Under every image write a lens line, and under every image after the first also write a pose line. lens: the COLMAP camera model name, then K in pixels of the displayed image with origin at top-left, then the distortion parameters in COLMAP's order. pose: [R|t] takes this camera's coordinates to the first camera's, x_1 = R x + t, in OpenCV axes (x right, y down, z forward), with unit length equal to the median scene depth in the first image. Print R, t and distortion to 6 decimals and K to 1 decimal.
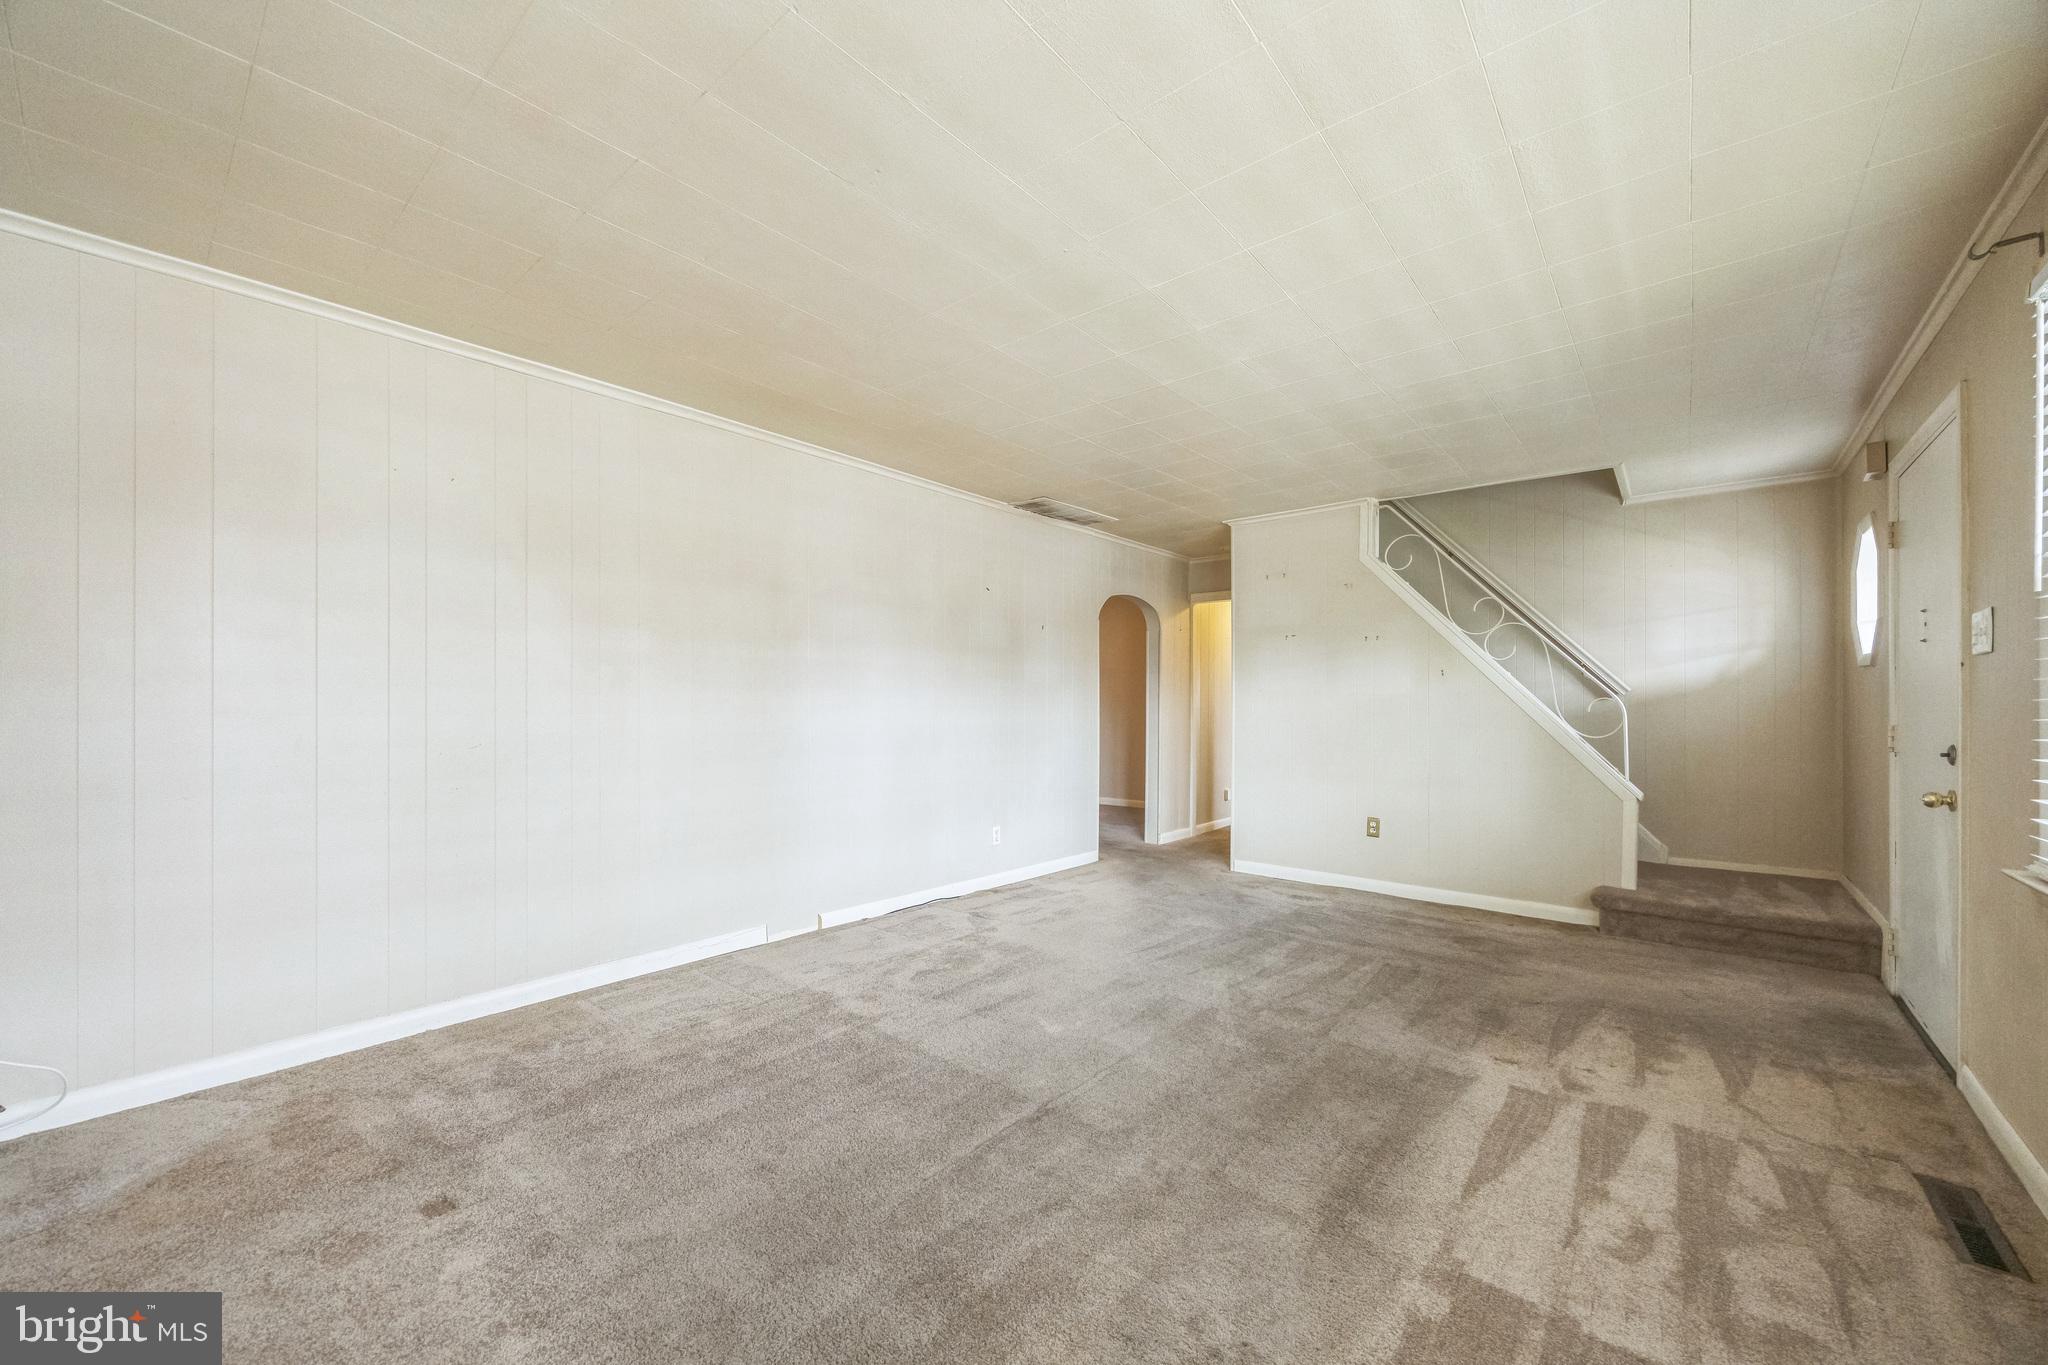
lens RADIAL K [[781.7, 0, 1027.1], [0, 781.7, 695.6], [0, 0, 1]] dist [0.000432, 0.000113]
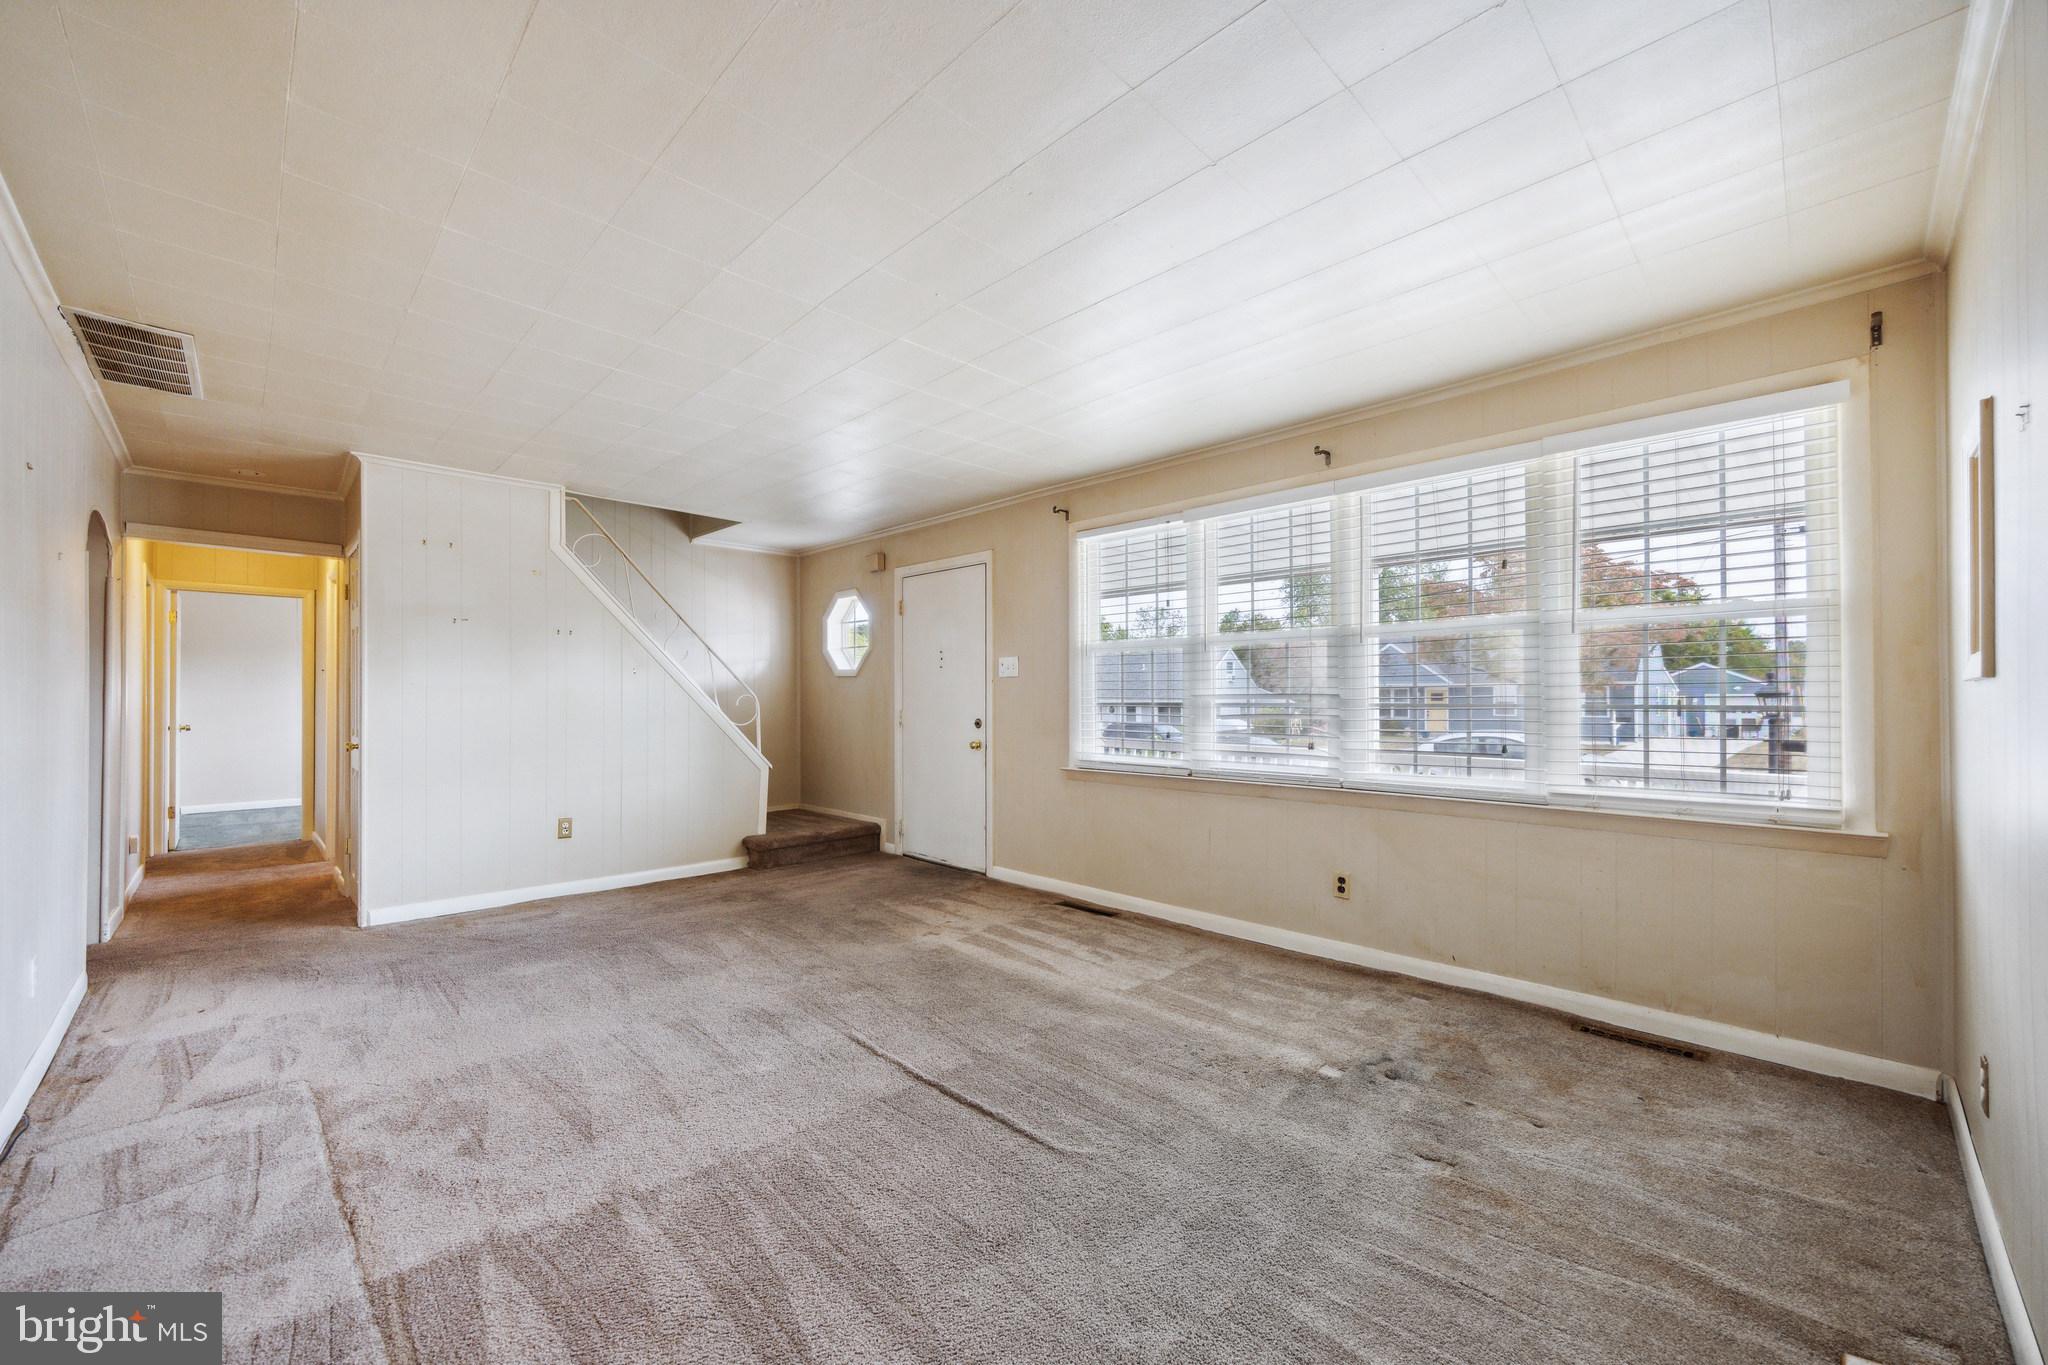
lens RADIAL K [[795.8, 0, 1008.5], [0, 795.8, 691.1], [0, 0, 1]] dist [-0.000246, -0.000031]
pose [[0.102314, 0.005774, 0.994735, -0.803917], [-0.008708, 0.999950, -0.004909, -0.001832], [-0.994714, -0.008160, 0.102359, 0.599272]]
